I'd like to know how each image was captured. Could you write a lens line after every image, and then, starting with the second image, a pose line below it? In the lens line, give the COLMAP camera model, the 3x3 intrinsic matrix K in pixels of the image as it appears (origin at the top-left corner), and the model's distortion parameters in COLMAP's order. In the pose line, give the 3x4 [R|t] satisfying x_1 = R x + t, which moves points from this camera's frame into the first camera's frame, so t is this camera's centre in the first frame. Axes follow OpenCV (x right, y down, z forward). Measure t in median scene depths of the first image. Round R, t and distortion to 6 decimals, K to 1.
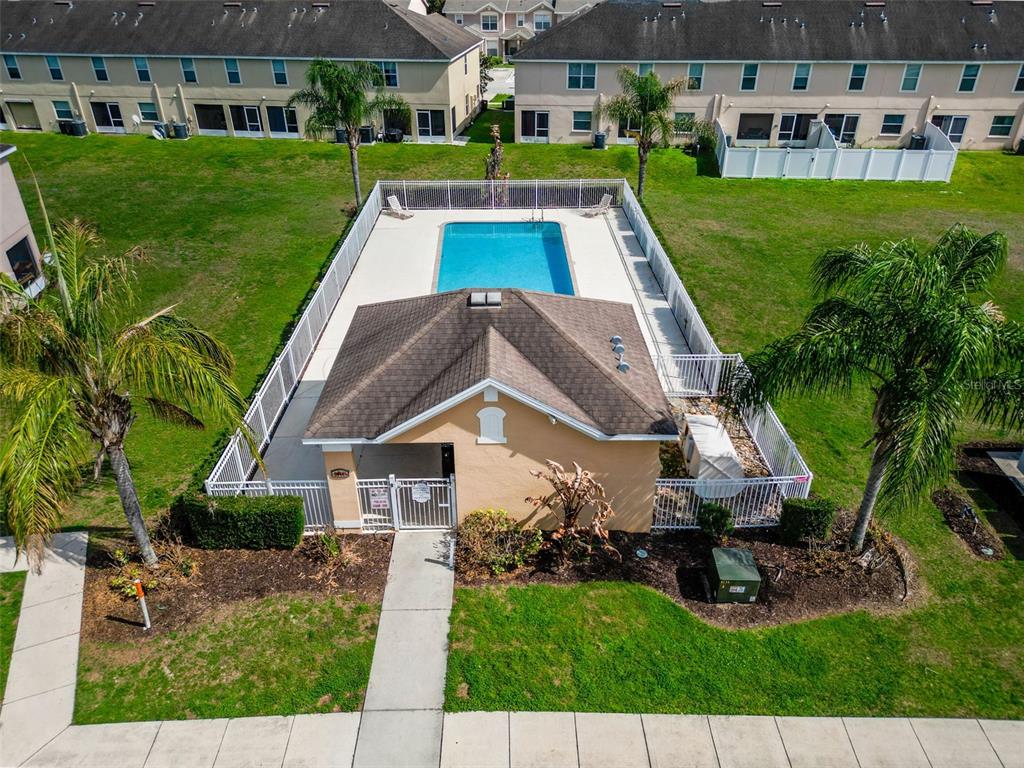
lens RADIAL K [[726.5, 0, 508.6], [0, 726.5, 379.0], [0, 0, 1]] dist [0.034908, -0.022892]
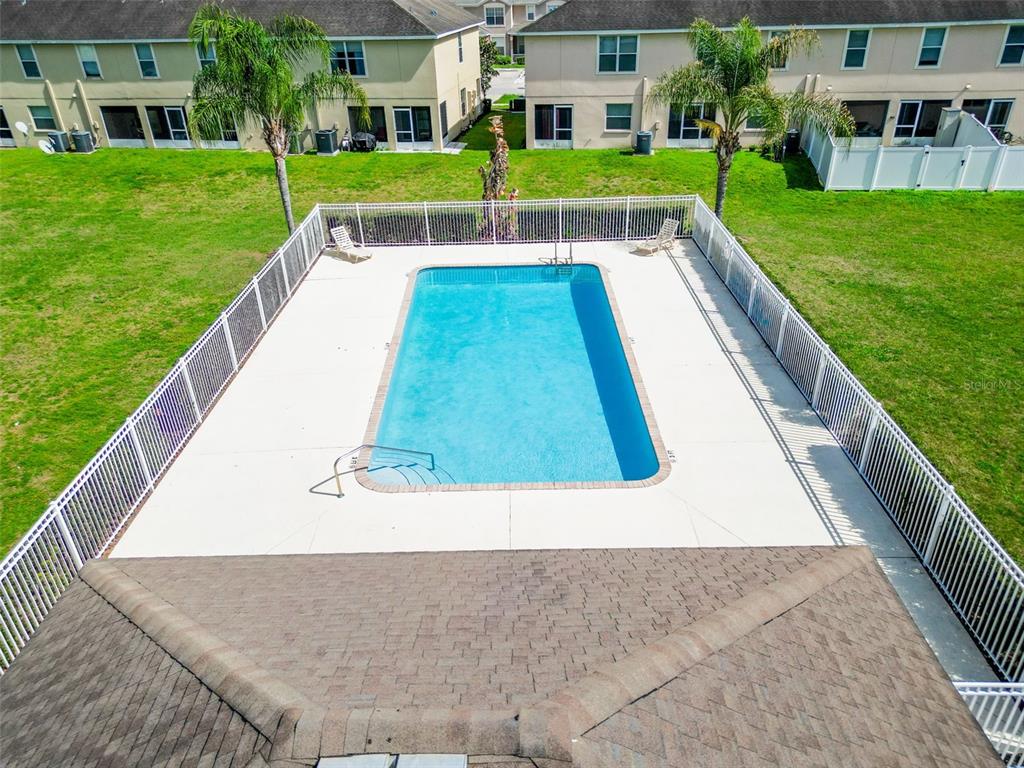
lens RADIAL K [[726.5, 0, 518.5], [0, 726.5, 388.4], [0, 0, 1]] dist [0.034908, -0.022892]
pose [[0.999860, -0.015178, -0.007056, 0.002294], [0.015086, 0.999803, -0.012884, -0.079075], [0.007250, 0.012776, 0.999892, 0.289511]]
